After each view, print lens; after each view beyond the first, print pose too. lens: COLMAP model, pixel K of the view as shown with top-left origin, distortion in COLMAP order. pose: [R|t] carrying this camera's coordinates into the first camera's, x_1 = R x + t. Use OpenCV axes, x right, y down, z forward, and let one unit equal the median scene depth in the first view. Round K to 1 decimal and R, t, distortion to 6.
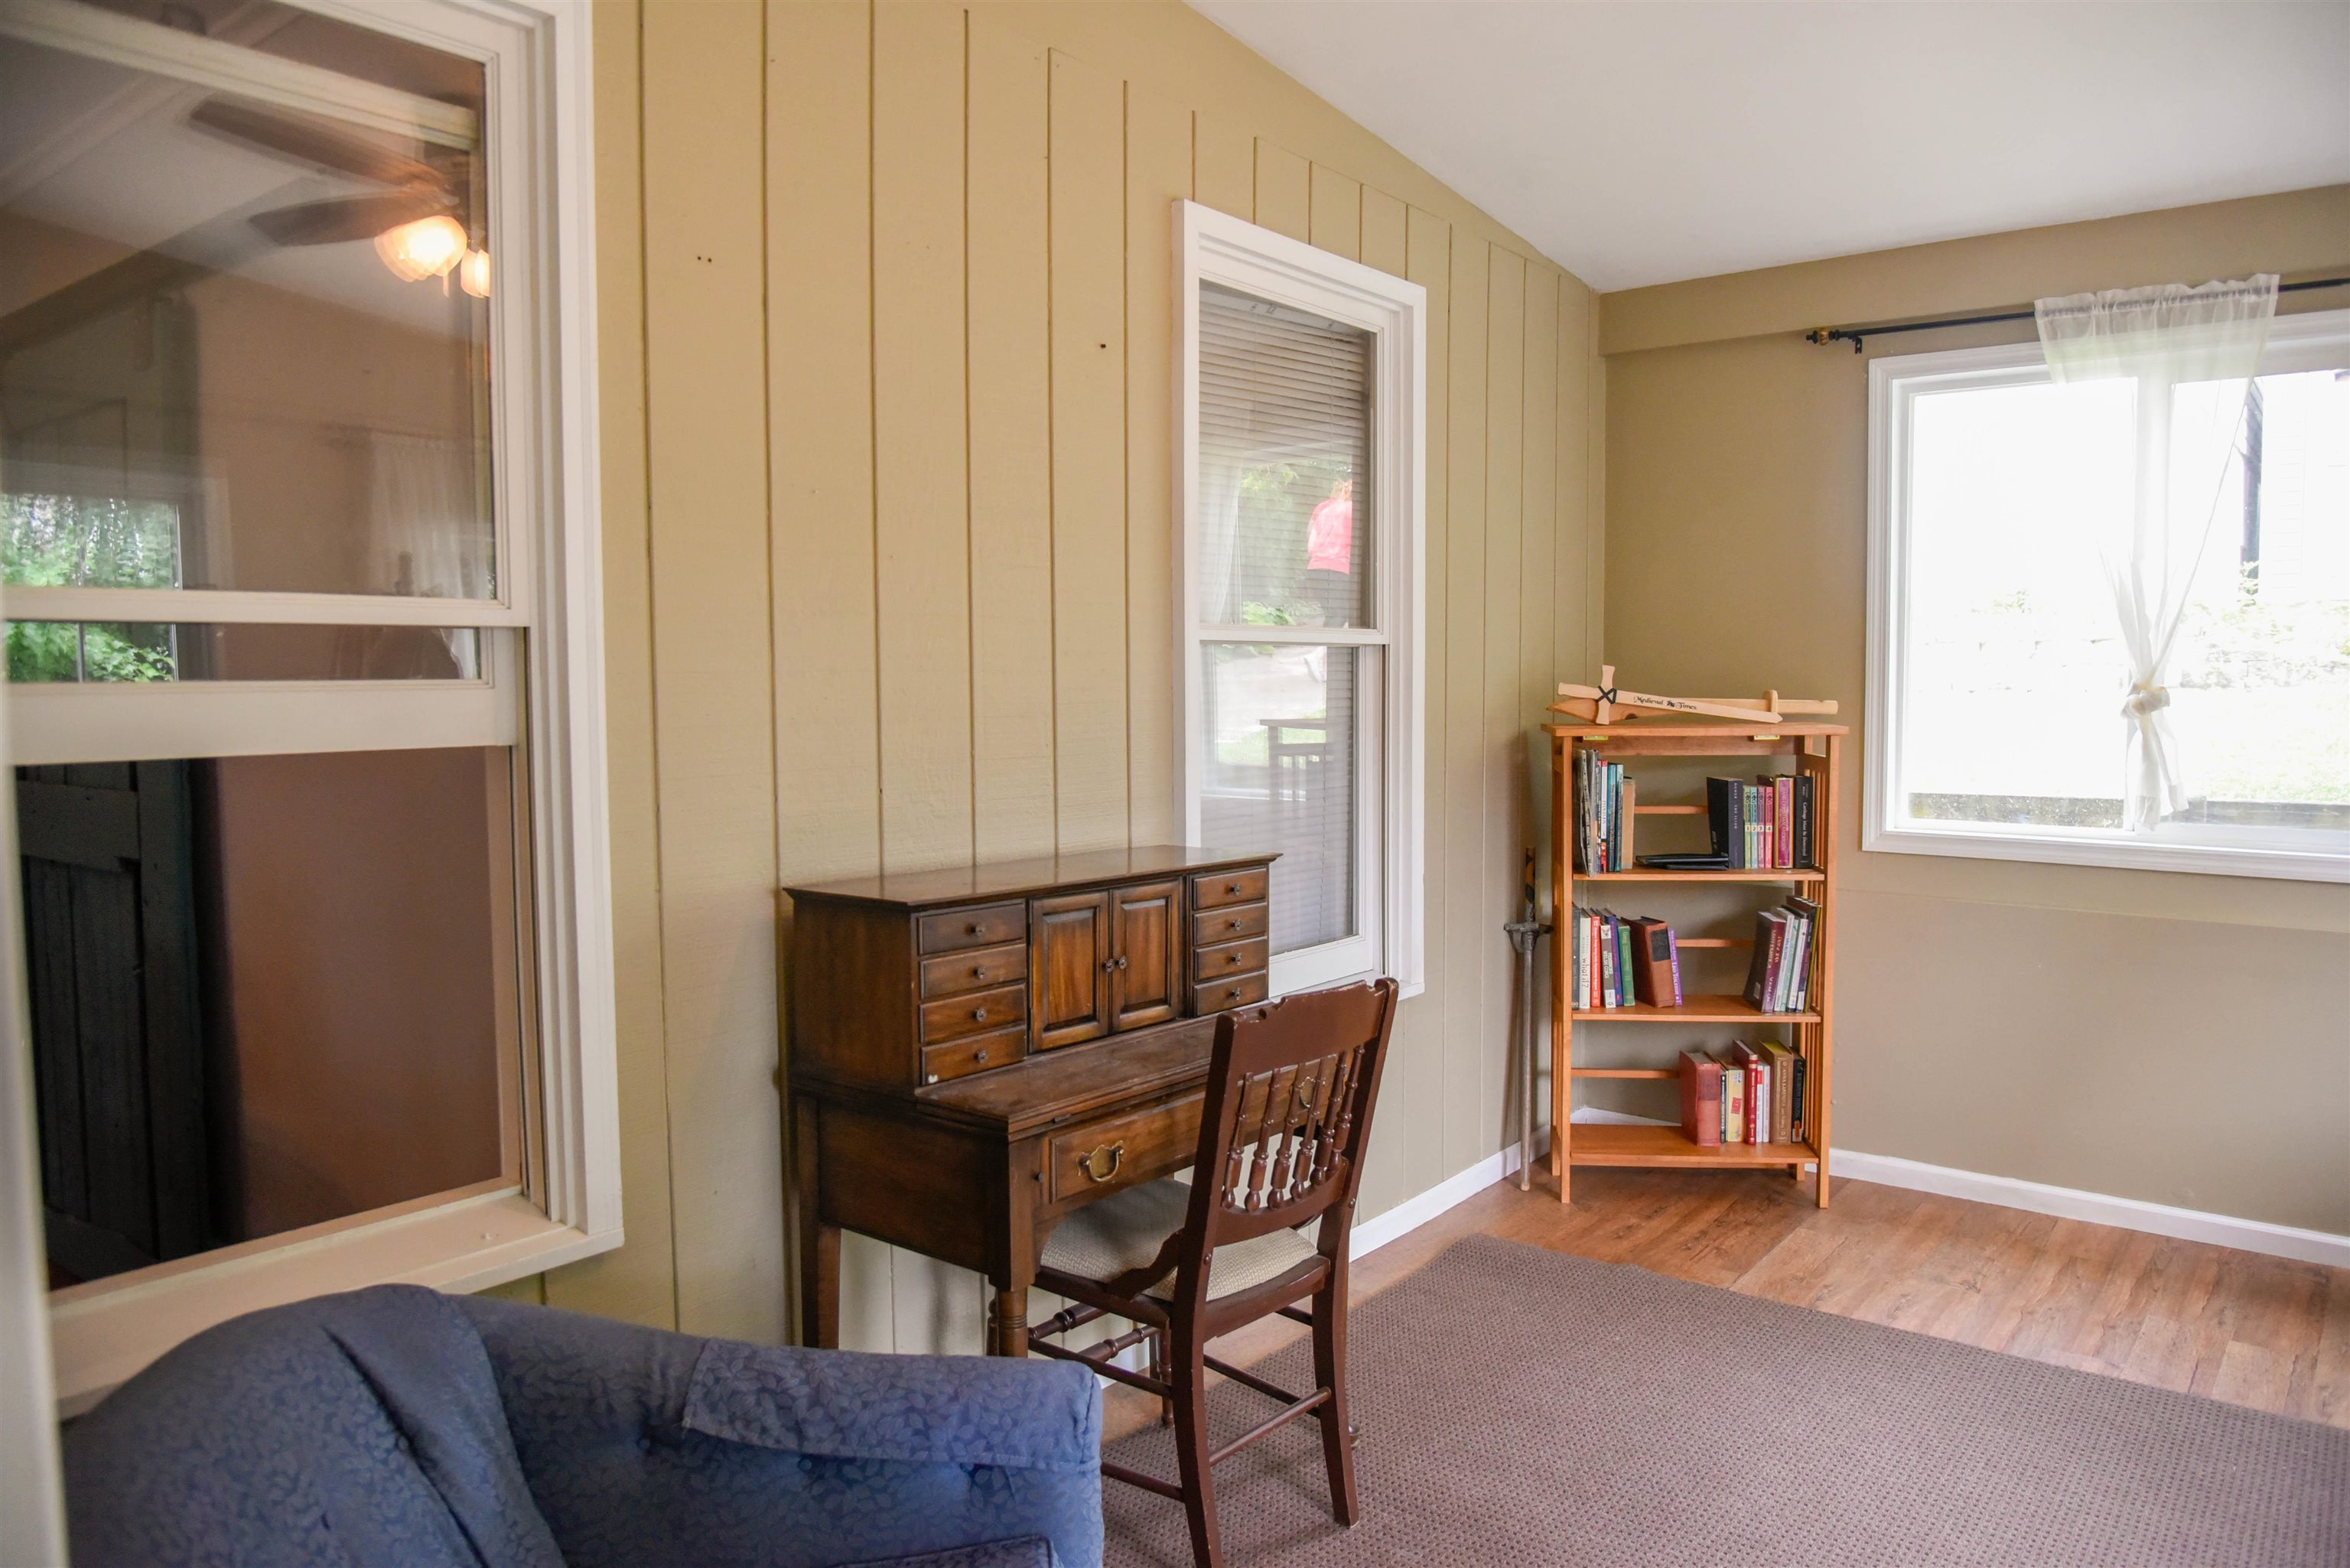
lens RADIAL K [[1582.1, 0, 1180.4], [0, 1582.1, 782.7], [0, 0, 1]] dist [-0.043674, 0.006251]
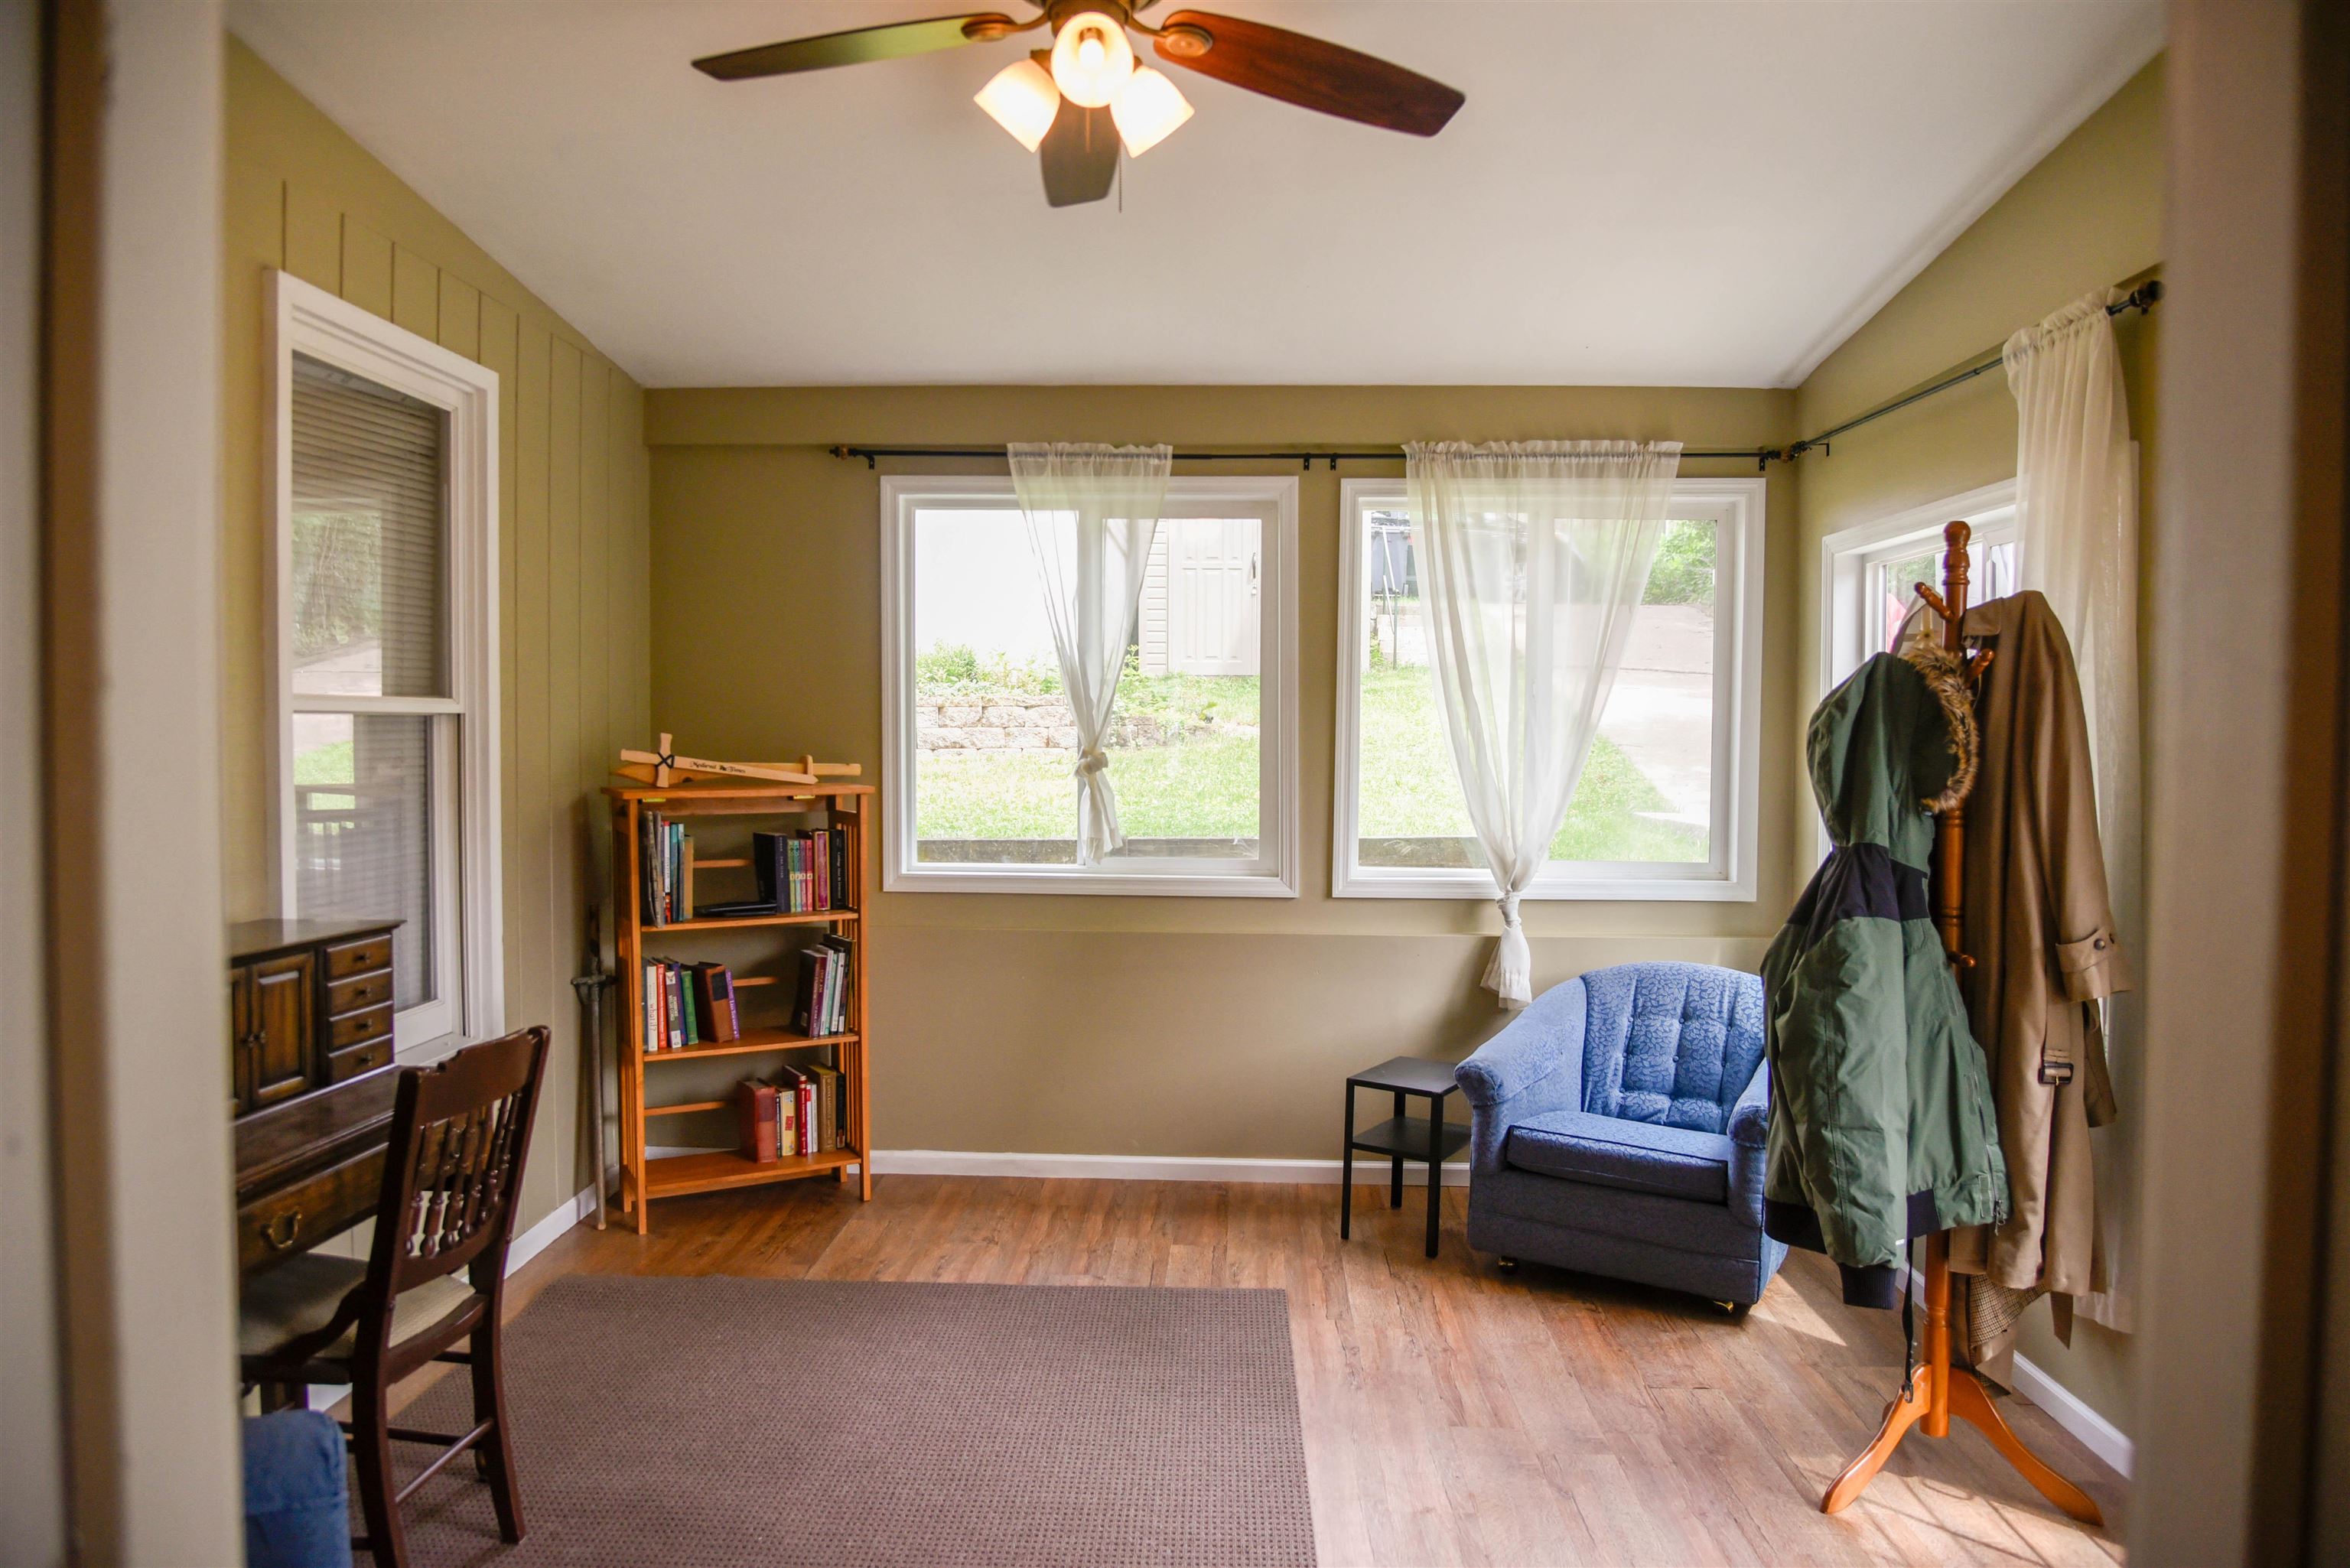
lens RADIAL K [[1582.1, 0, 1174.9], [0, 1582.1, 785.3], [0, 0, 1]] dist [-0.043674, 0.006251]
pose [[0.805184, -0.012821, 0.592887, -0.101710], [0.032183, 0.999238, -0.022099, -0.003266], [-0.592152, 0.036874, 0.804982, -0.093570]]
